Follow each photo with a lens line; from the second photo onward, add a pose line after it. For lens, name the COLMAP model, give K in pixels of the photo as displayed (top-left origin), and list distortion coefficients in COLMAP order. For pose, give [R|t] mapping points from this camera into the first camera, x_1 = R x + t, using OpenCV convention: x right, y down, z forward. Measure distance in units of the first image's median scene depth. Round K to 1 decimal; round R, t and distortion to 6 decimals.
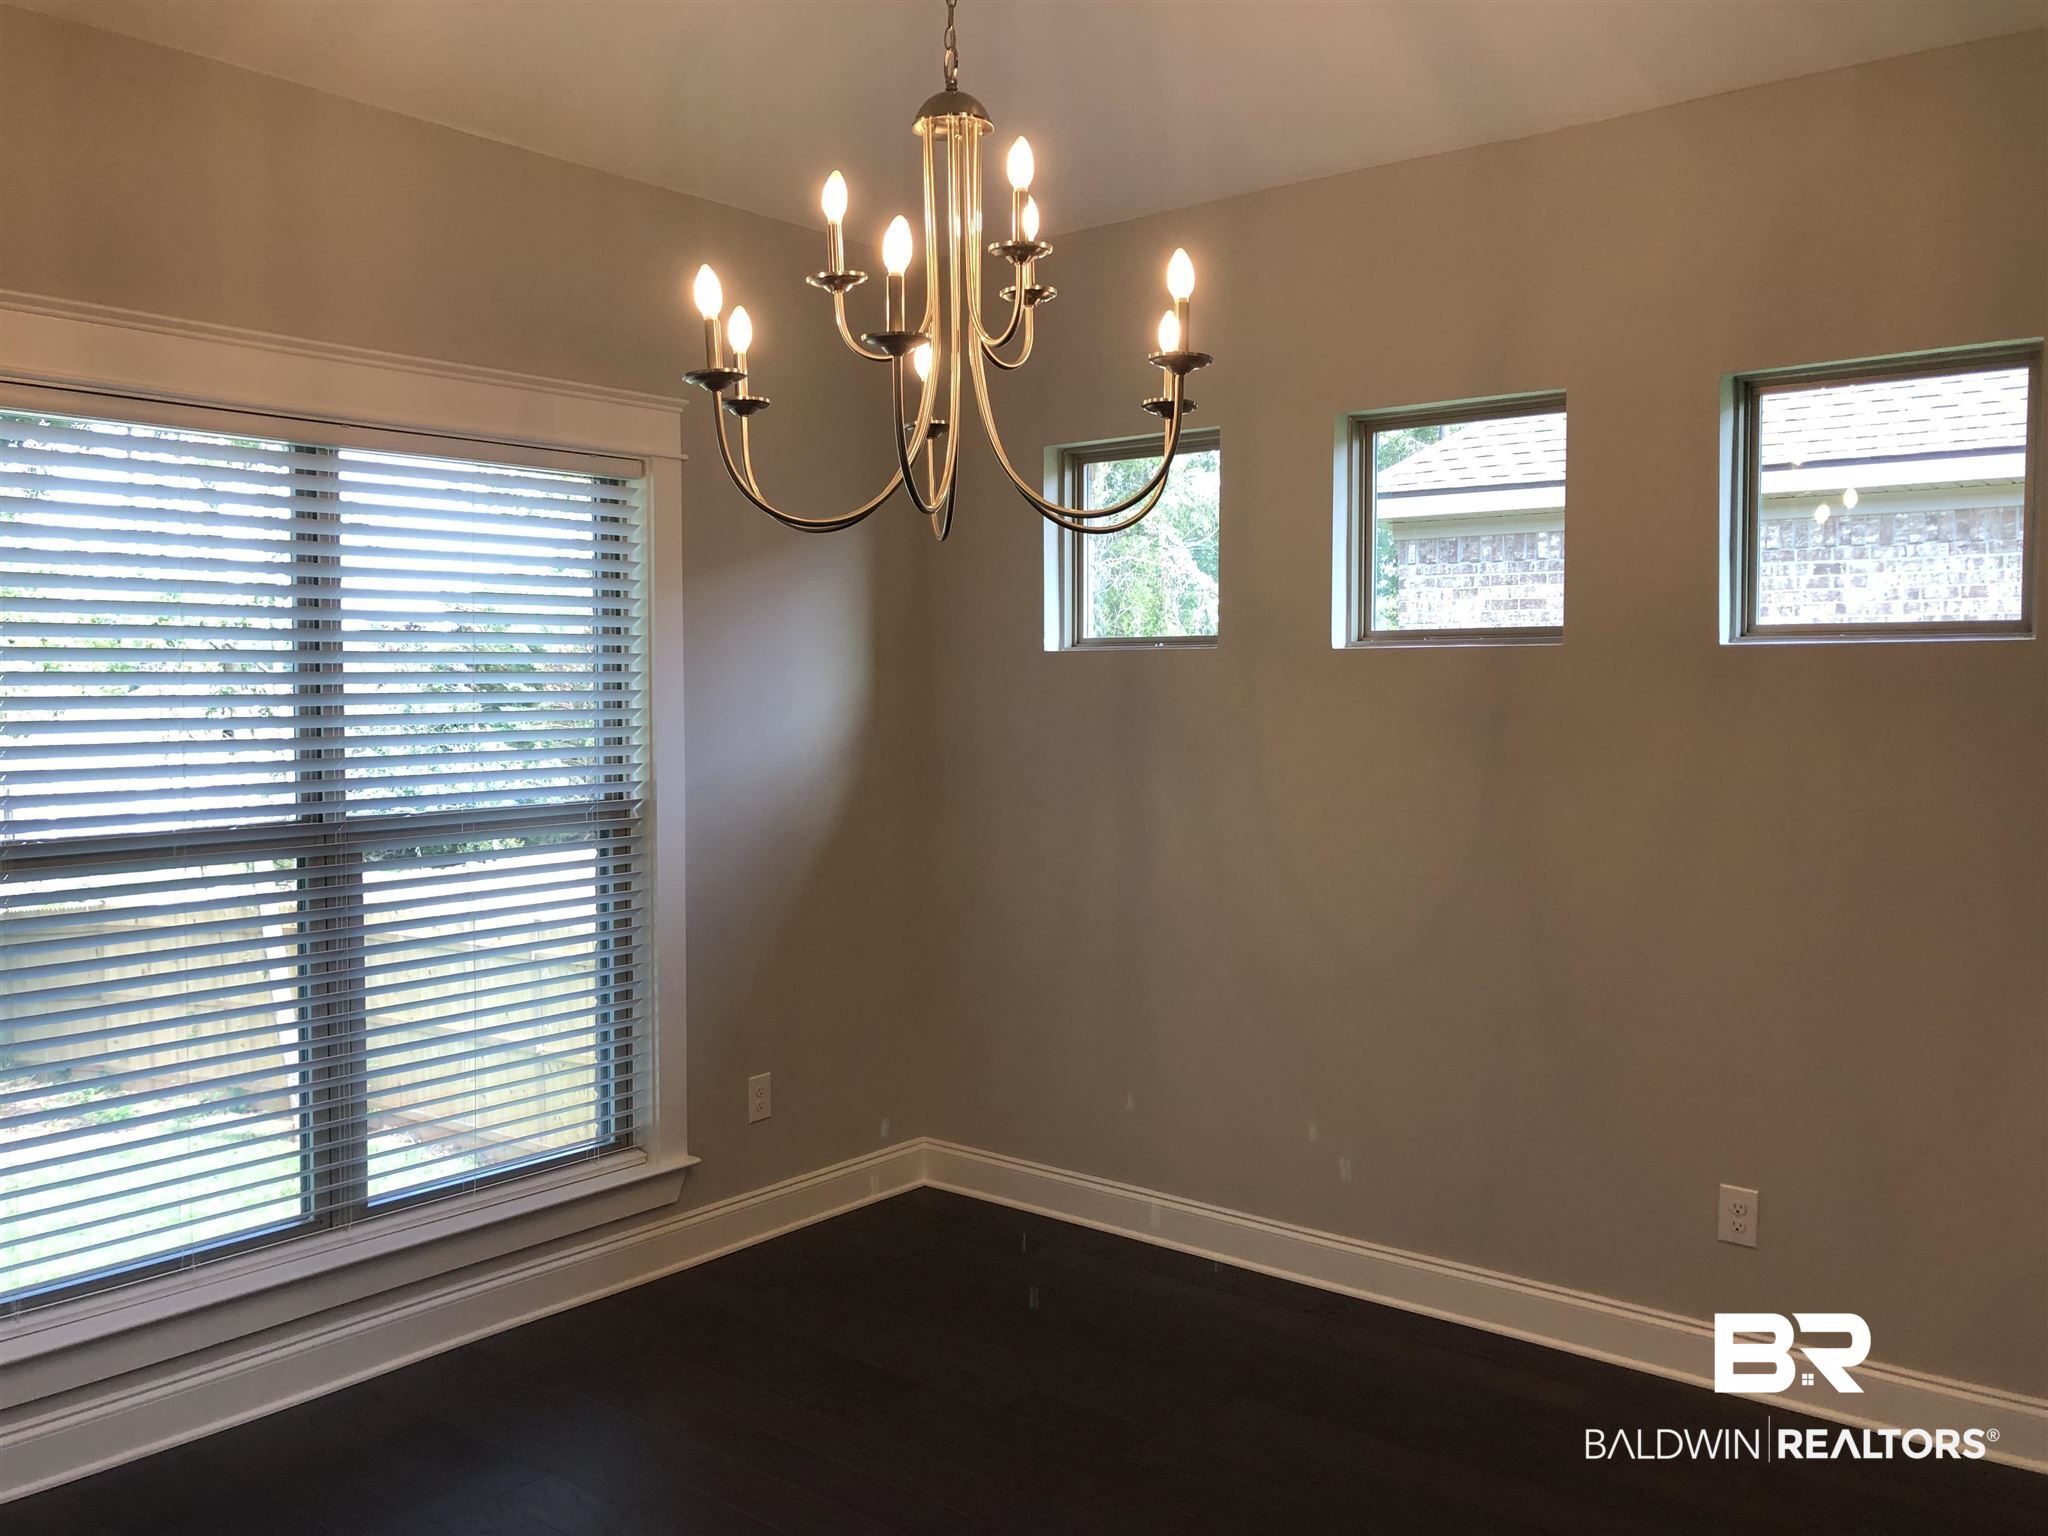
lens RADIAL K [[1701.5, 0, 1024.5], [0, 1701.5, 765.6], [0, 0, 1]] dist [0.042906, -0.059030]
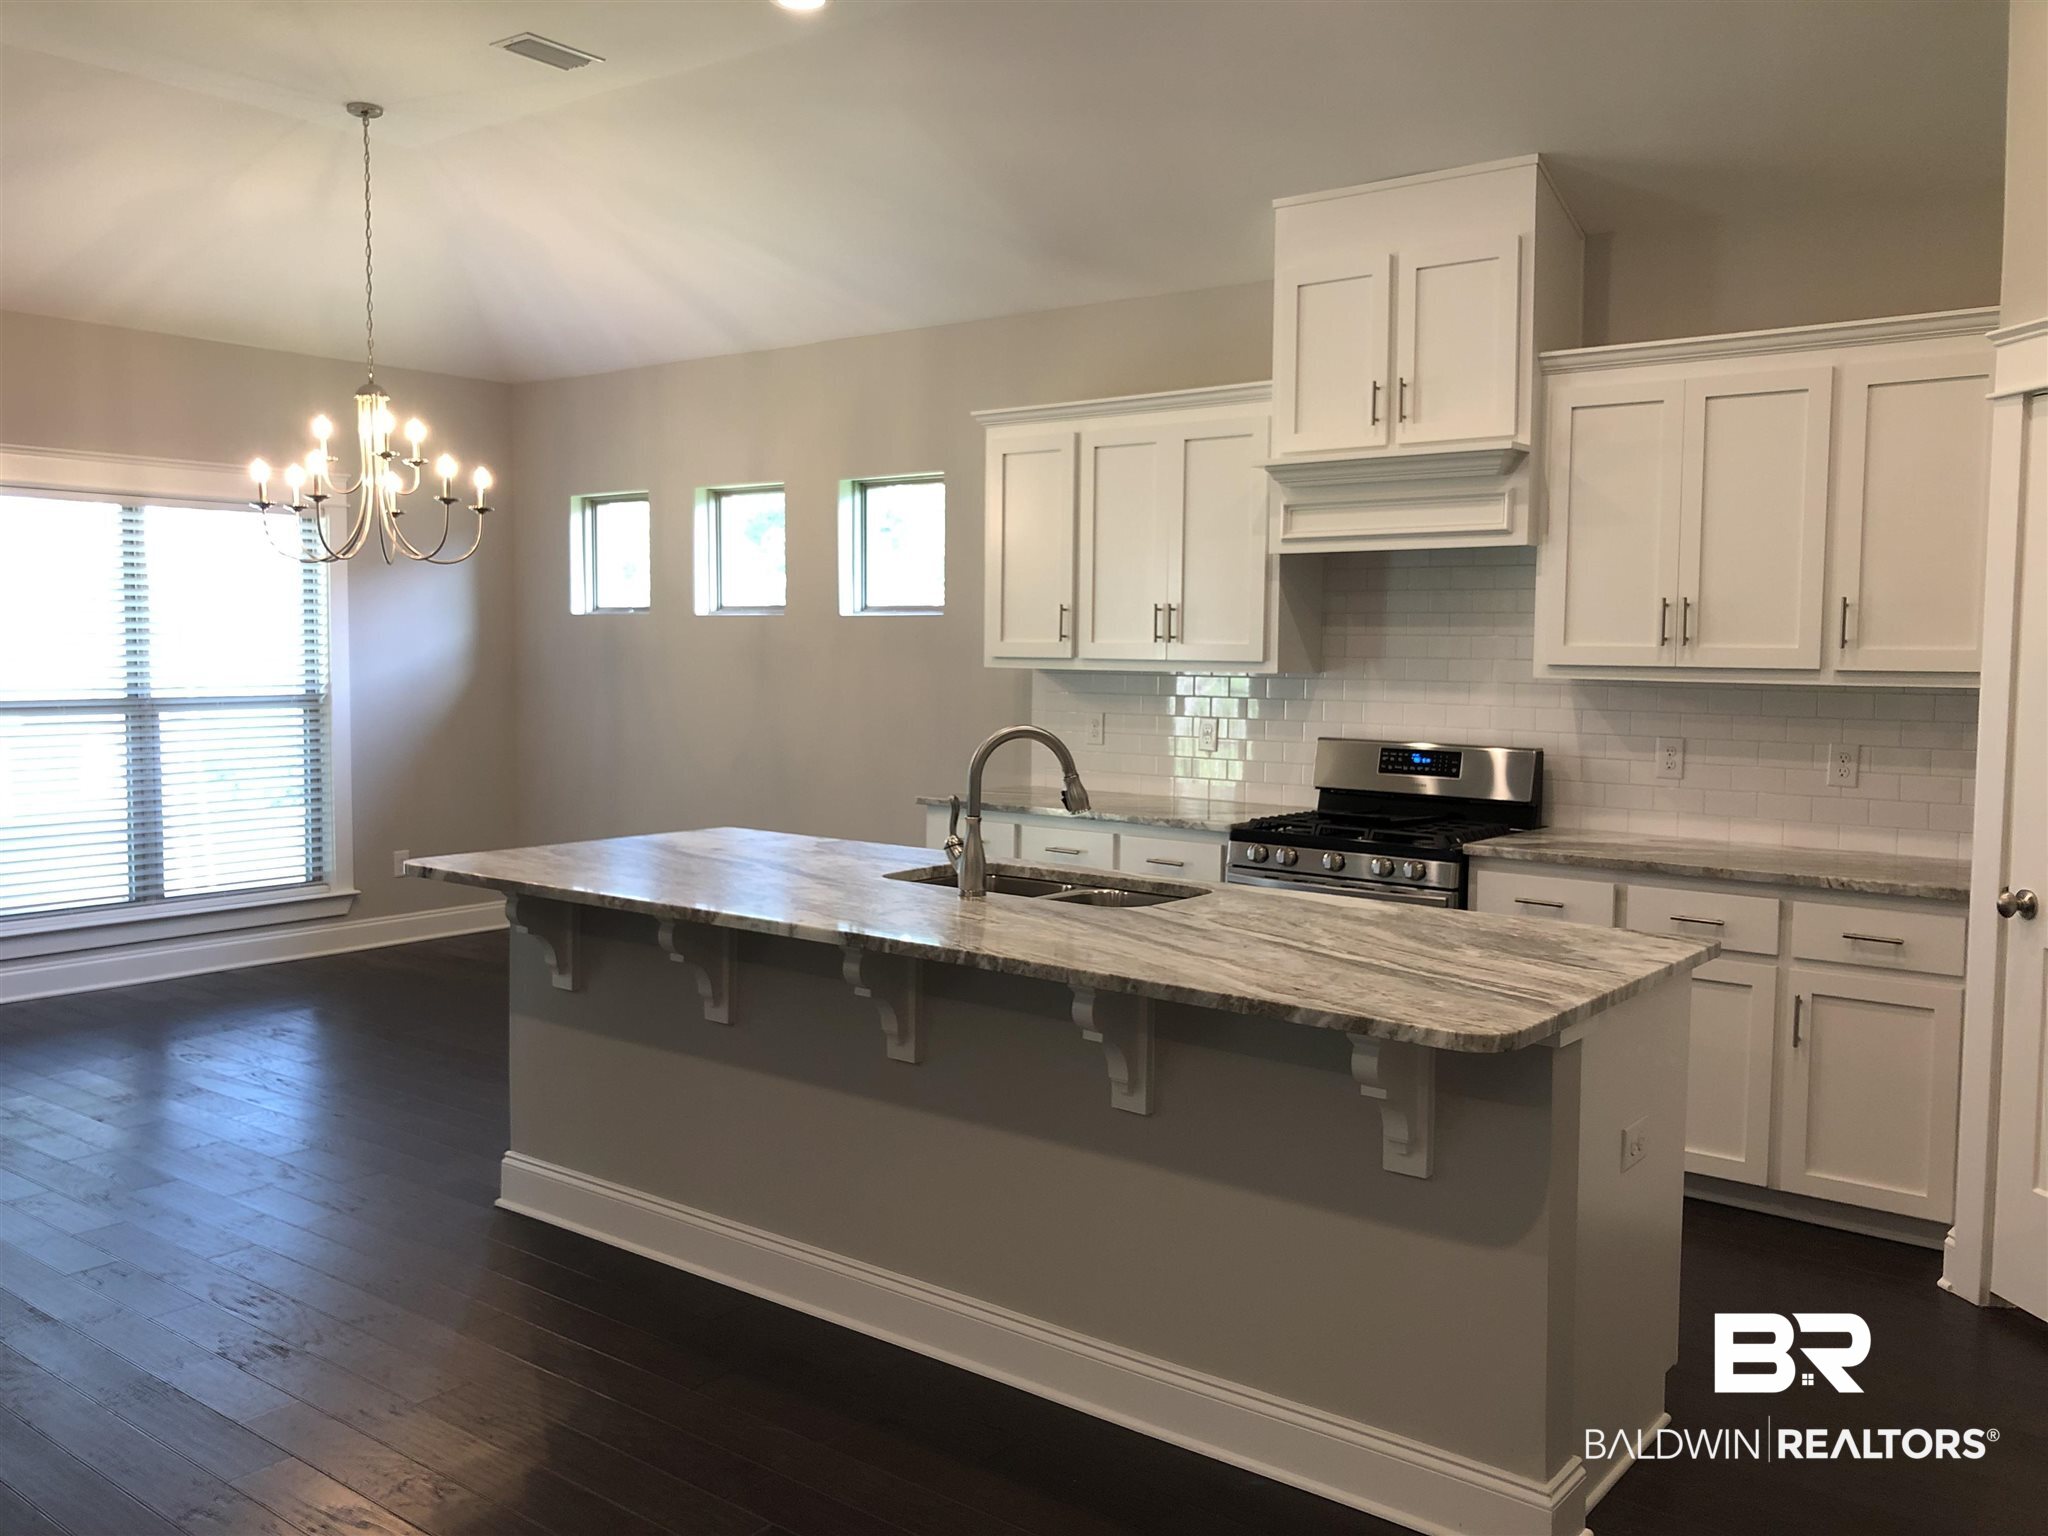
lens RADIAL K [[1701.5, 0, 1024.9], [0, 1701.5, 775.5], [0, 0, 1]] dist [0.042906, -0.059030]
pose [[0.999727, 0.004249, 0.022996, 0.504051], [-0.004904, 0.999582, 0.028501, 0.054092], [-0.022866, -0.028606, 0.999329, -0.889541]]
